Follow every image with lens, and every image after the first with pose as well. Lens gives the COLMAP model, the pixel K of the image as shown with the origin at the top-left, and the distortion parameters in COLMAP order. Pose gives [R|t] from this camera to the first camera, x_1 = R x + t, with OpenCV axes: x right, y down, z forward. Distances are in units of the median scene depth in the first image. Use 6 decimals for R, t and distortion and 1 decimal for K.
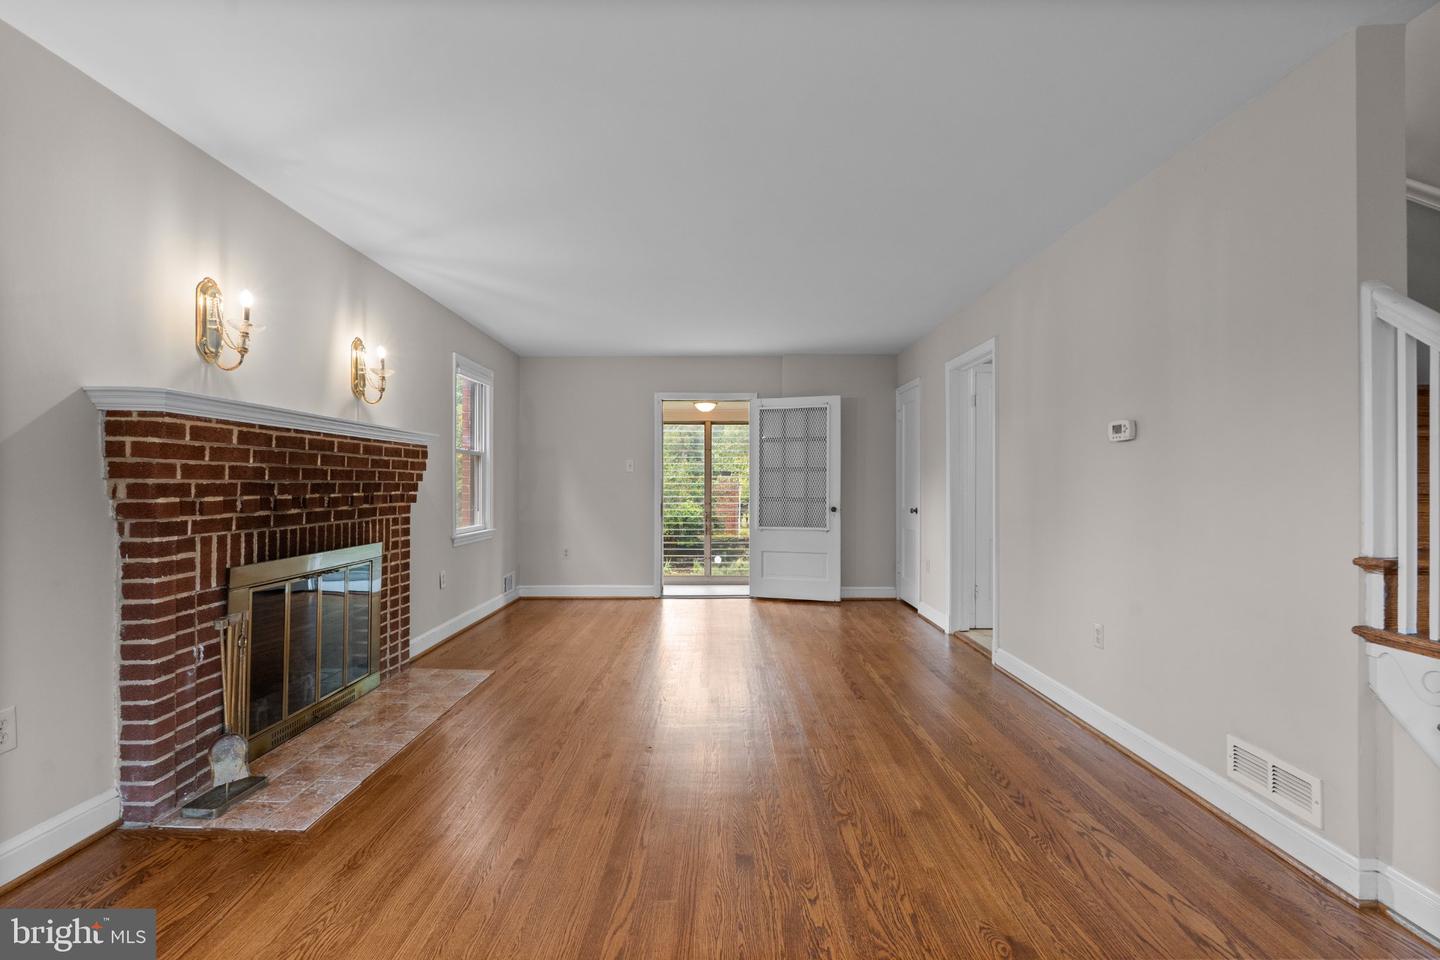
lens RADIAL K [[634.0, 0, 716.1], [0, 634.0, 477.9], [0, 0, 1]] dist [-0.005809, -0.000002]
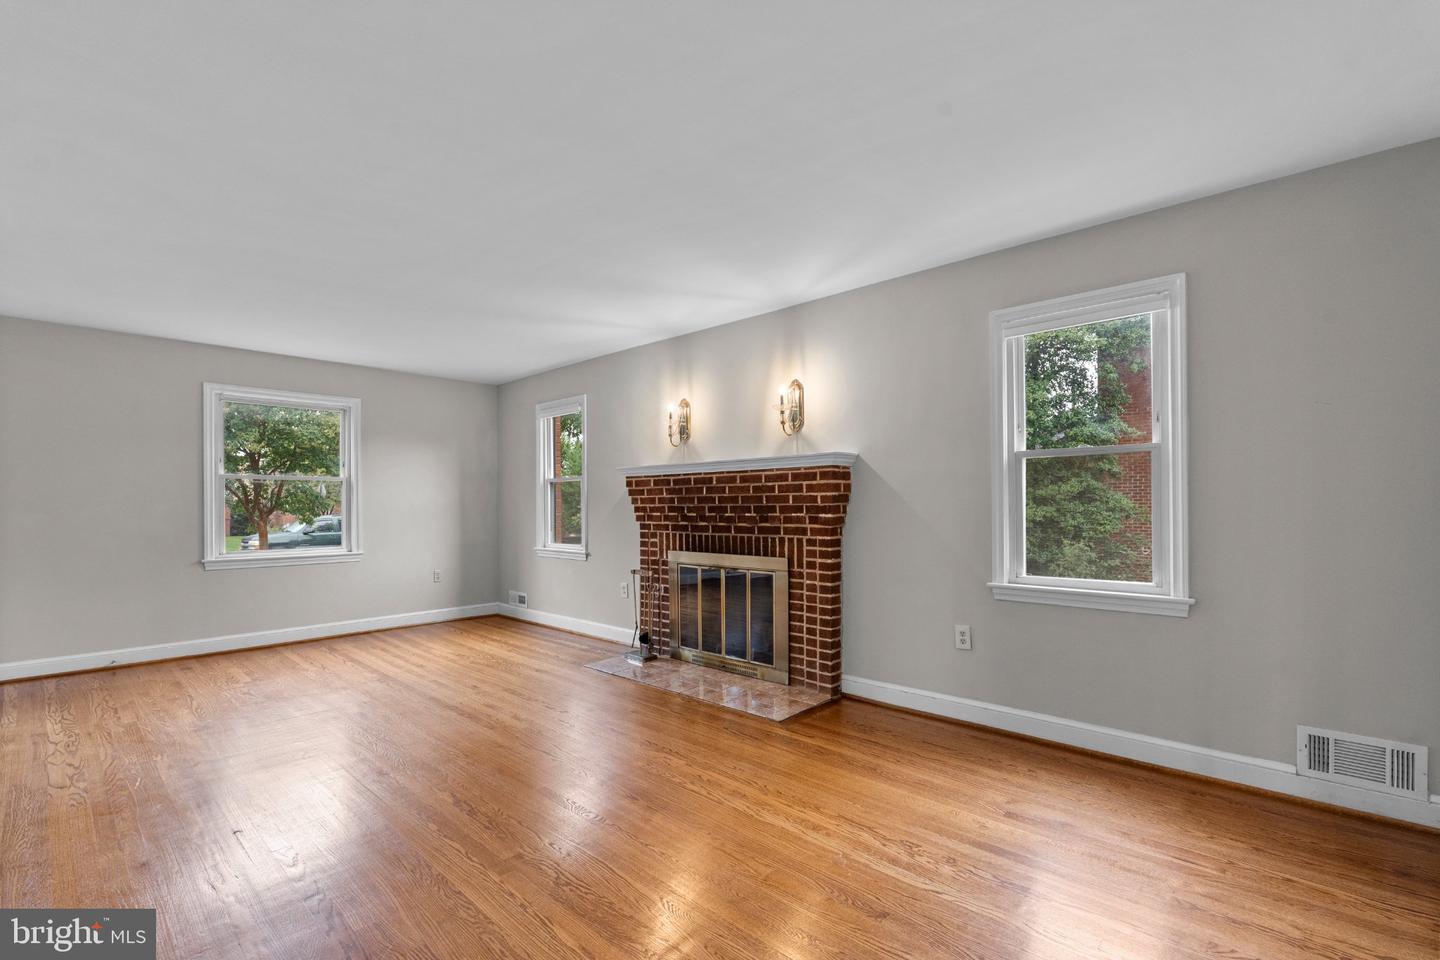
lens RADIAL K [[637.3, 0, 711.1], [0, 637.3, 502.3], [0, 0, 1]] dist [0.002032, 0.000259]
pose [[-0.680934, 0.000049, -0.732345, 0.461041], [0.010970, 0.999888, -0.010133, 0.014632], [0.732263, -0.014934, -0.680858, 1.981416]]
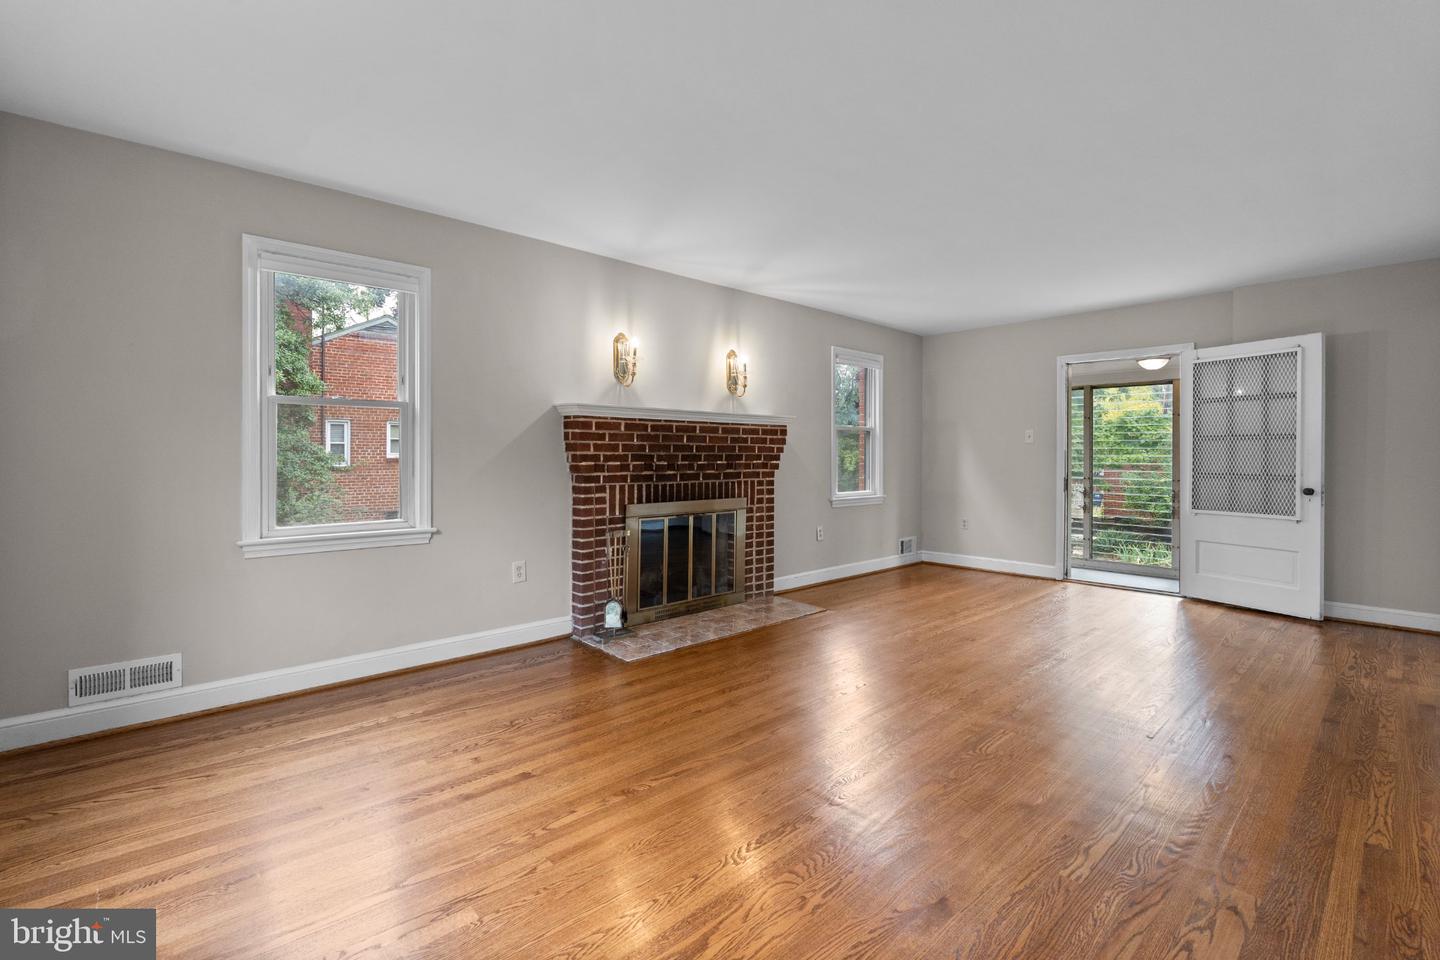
lens RADIAL K [[640.3, 0, 714.9], [0, 640.3, 455.5], [0, 0, 1]] dist [-0.000374, 0.000094]
pose [[0.677572, 0.001750, -0.735454, 0.526367], [0.004343, 0.999970, 0.006380, 0.001608], [0.735444, -0.007517, 0.677544, 0.016580]]
